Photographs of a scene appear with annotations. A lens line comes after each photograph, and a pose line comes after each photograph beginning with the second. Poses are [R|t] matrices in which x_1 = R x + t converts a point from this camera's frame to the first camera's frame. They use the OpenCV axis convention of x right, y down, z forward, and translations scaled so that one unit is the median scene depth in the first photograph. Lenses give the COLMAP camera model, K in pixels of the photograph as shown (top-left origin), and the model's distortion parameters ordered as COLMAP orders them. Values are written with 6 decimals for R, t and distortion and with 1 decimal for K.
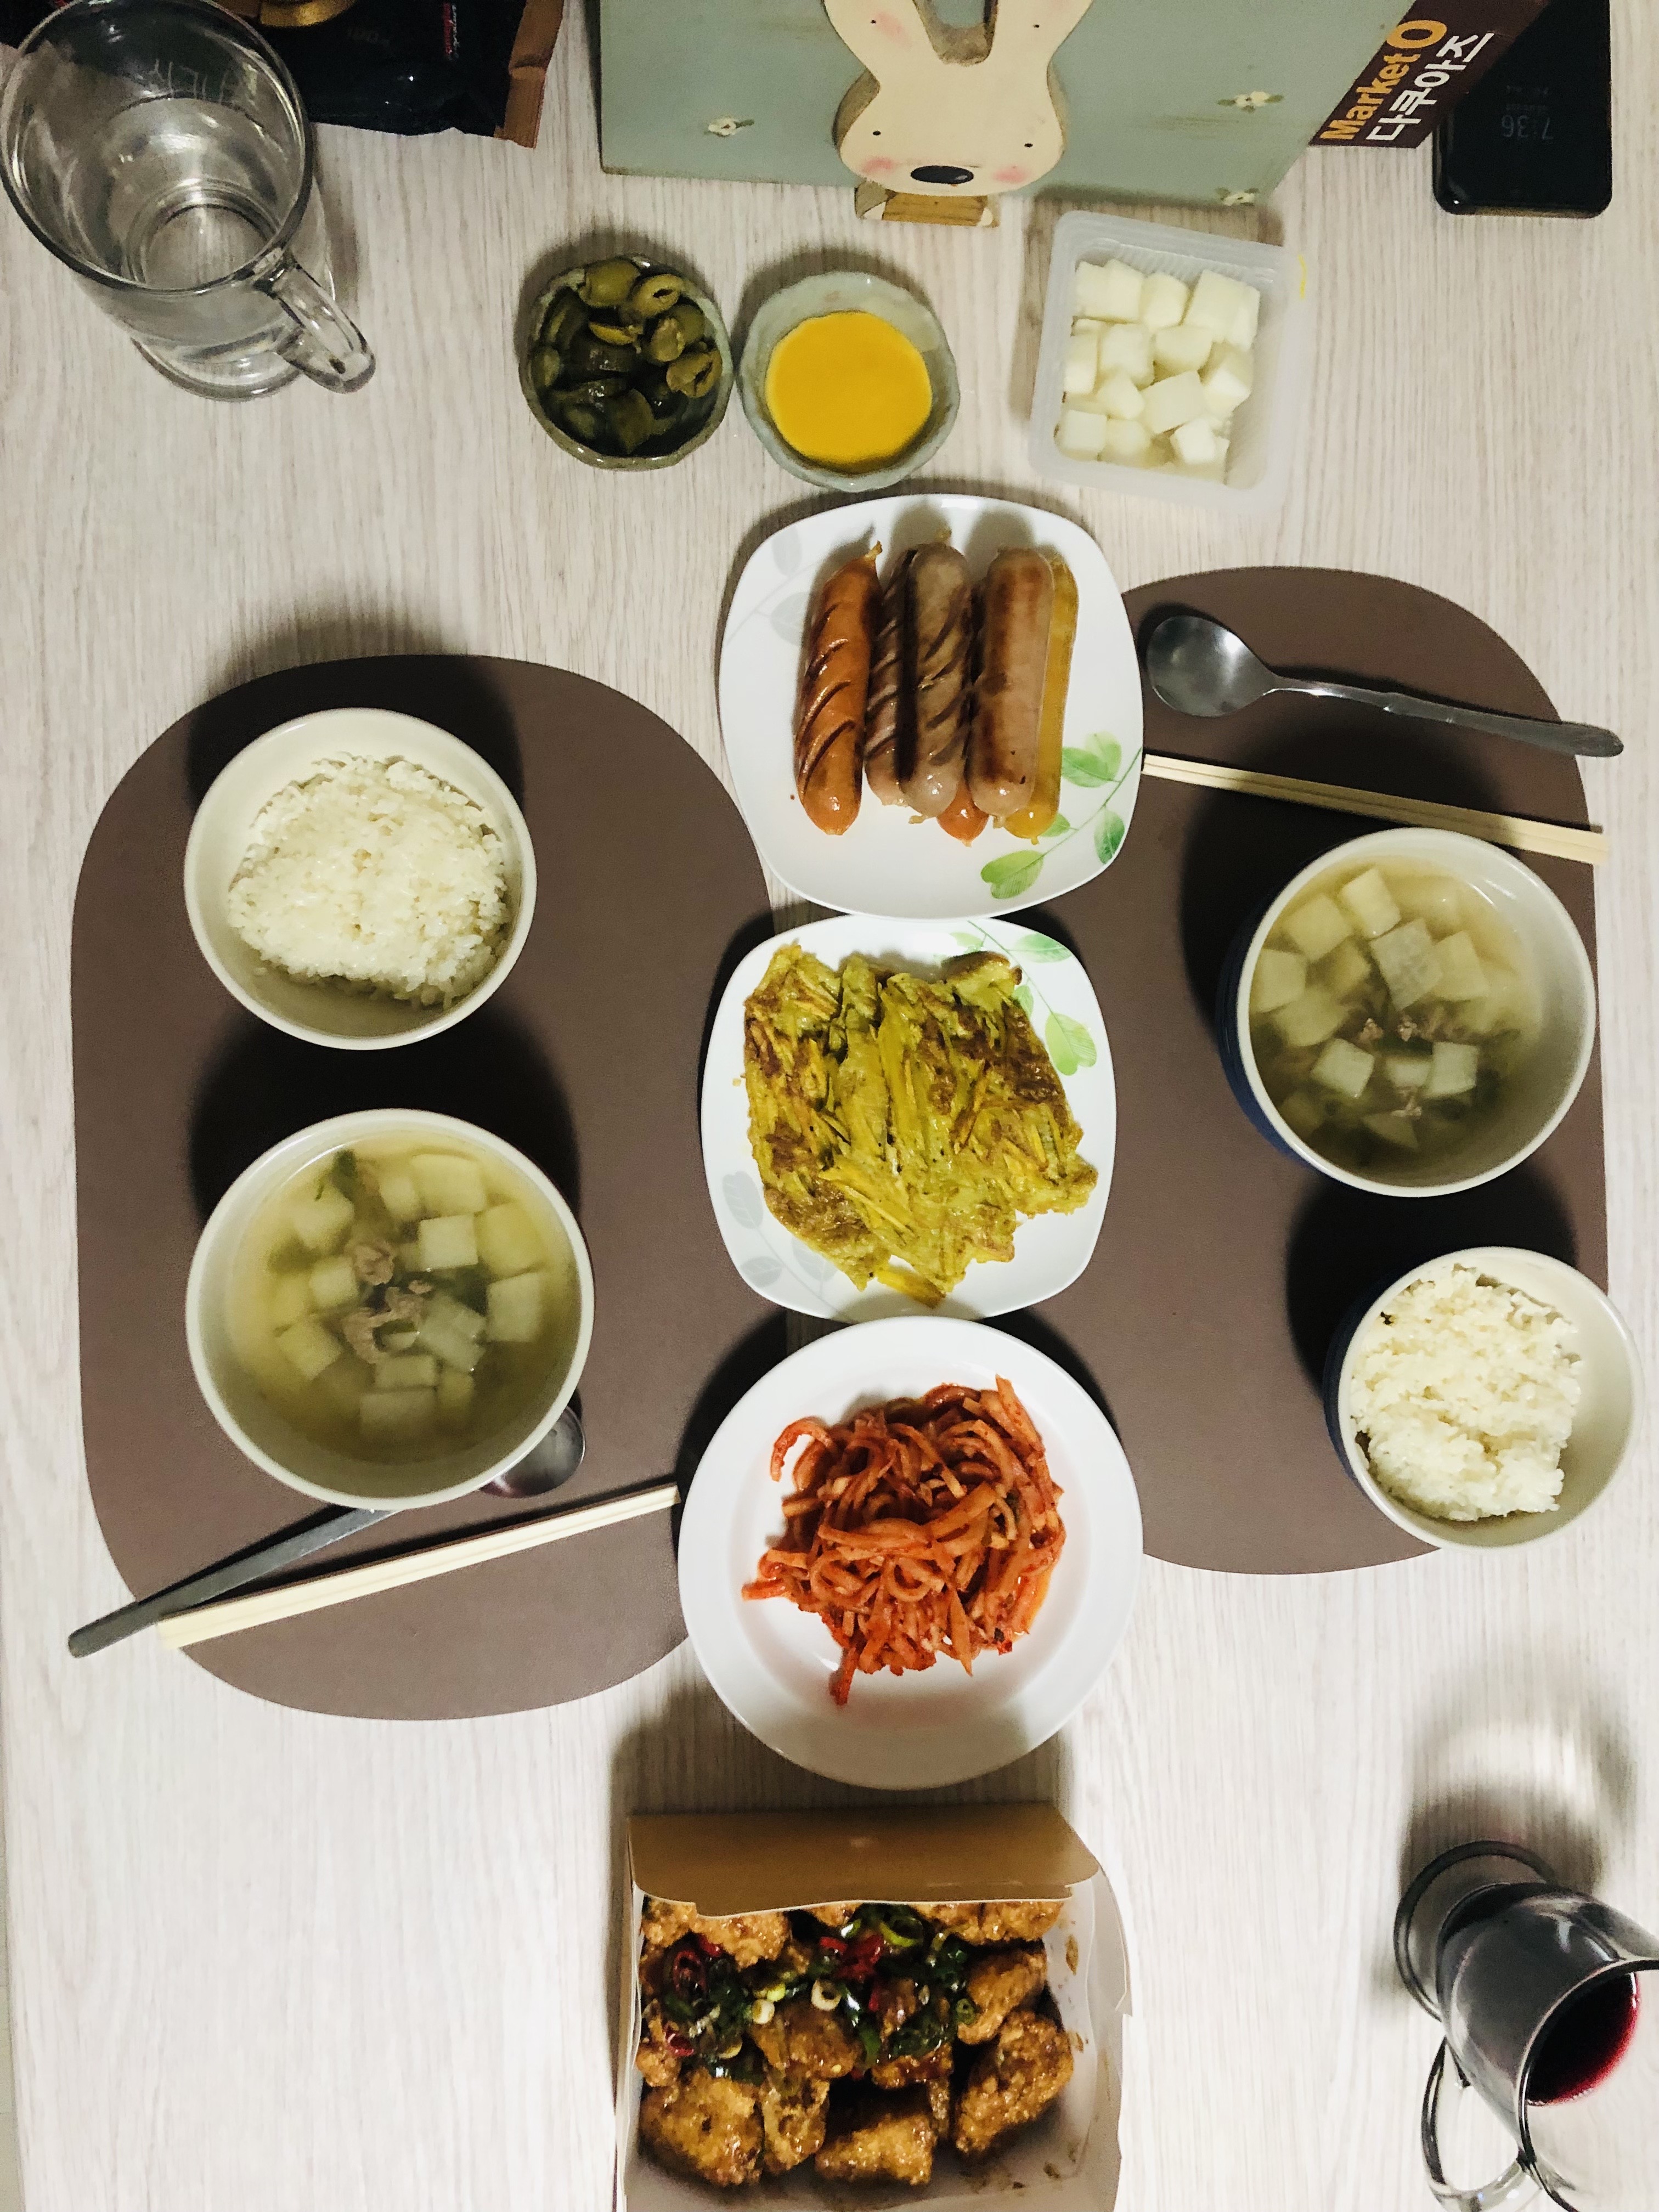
lens RADIAL K [[1788.5, 0, 831.2], [0, 1788.5, 1099.2], [0, 0, 1]] dist [0.012173, -0.032884]
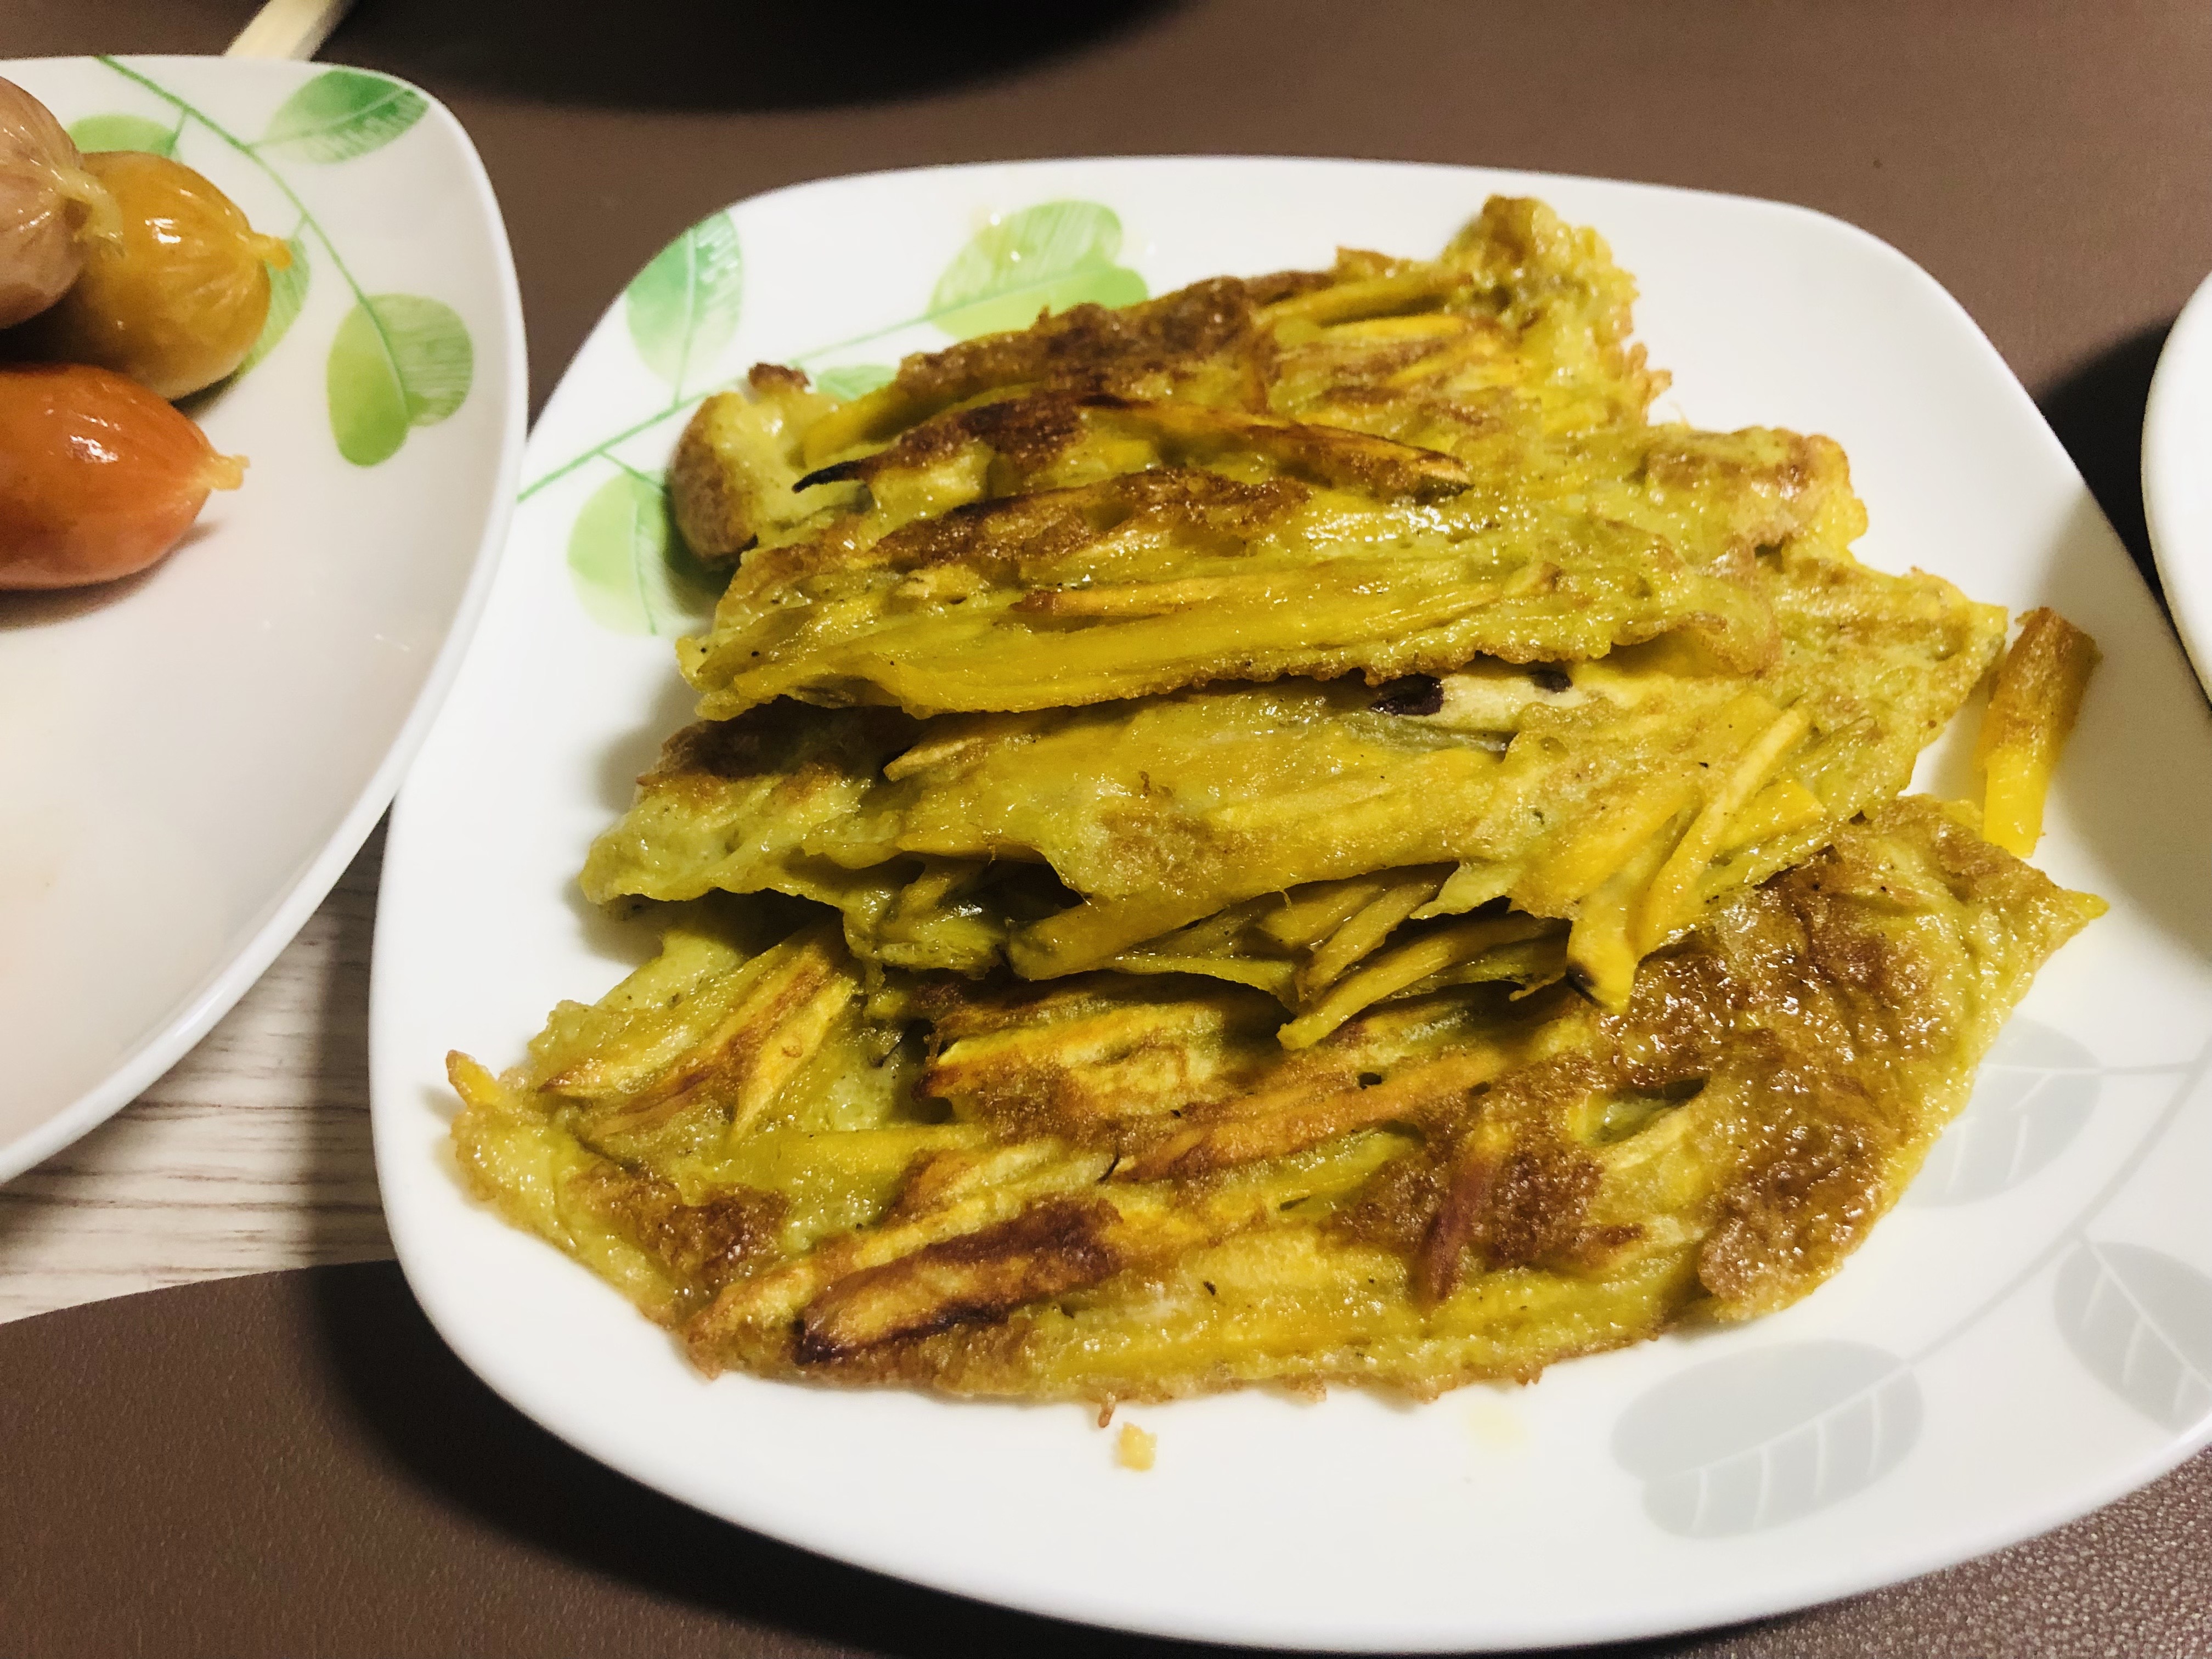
lens RADIAL K [[1788.5, 0, 1114.7], [0, 1788.5, 831.8], [0, 0, 1]] dist [0.012173, -0.032884]
pose [[0.037119, -0.885370, 0.463402, -0.082340], [0.998755, 0.017401, -0.046755, -0.003953], [0.033332, 0.464561, 0.884914, 0.805189]]
